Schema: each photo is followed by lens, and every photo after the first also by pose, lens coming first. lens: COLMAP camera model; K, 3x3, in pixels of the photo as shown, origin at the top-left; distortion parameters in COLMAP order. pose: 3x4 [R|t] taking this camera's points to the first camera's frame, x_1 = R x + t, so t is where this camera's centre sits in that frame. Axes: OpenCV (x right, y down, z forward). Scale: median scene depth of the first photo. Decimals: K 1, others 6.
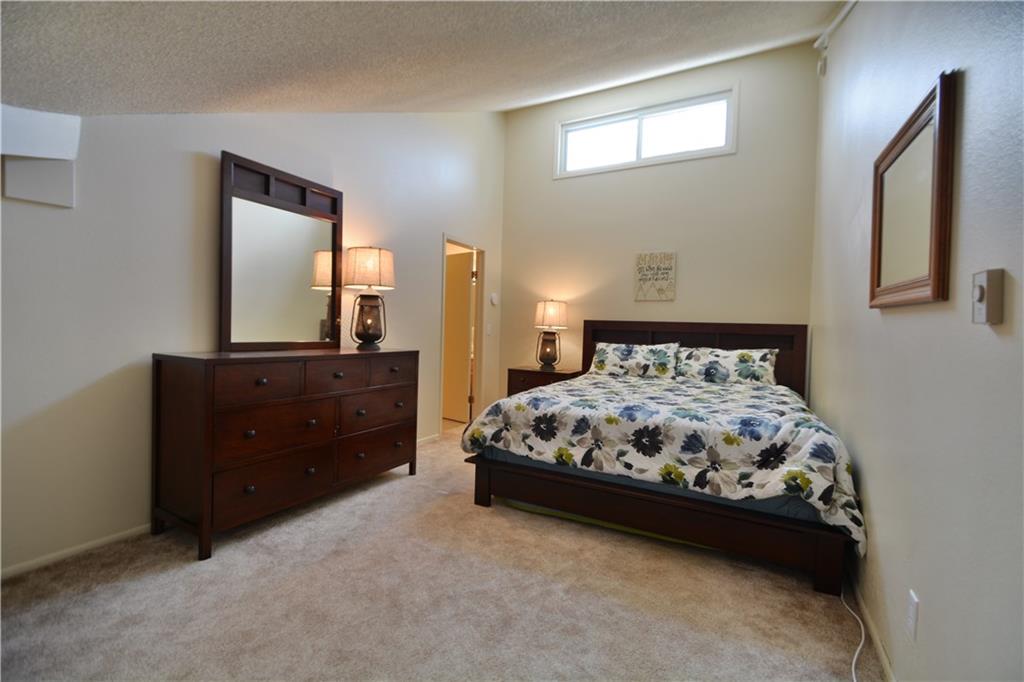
lens RADIAL K [[449.5, 0, 506.5], [0, 449.5, 340.2], [0, 0, 1]] dist [0.002058, -0.003651]
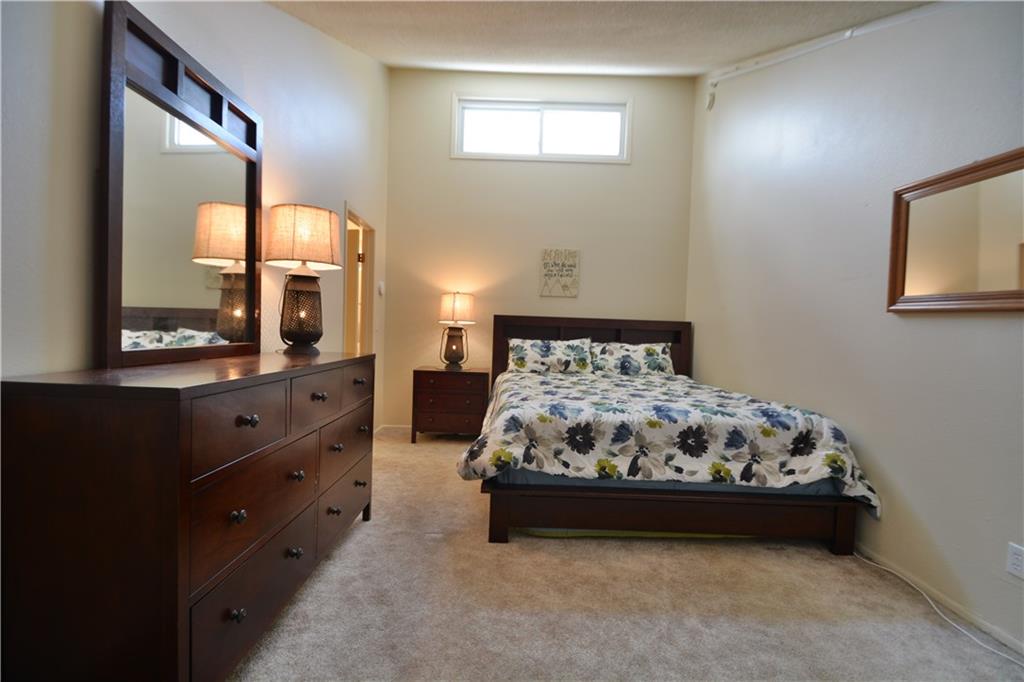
lens RADIAL K [[449.5, 0, 512.8], [0, 449.5, 338.3], [0, 0, 1]] dist [0.002058, -0.003651]
pose [[0.877412, -0.010509, 0.479622, -0.392216], [0.004544, 0.999897, 0.013597, -0.013497], [-0.479716, -0.009751, 0.877370, 0.256706]]
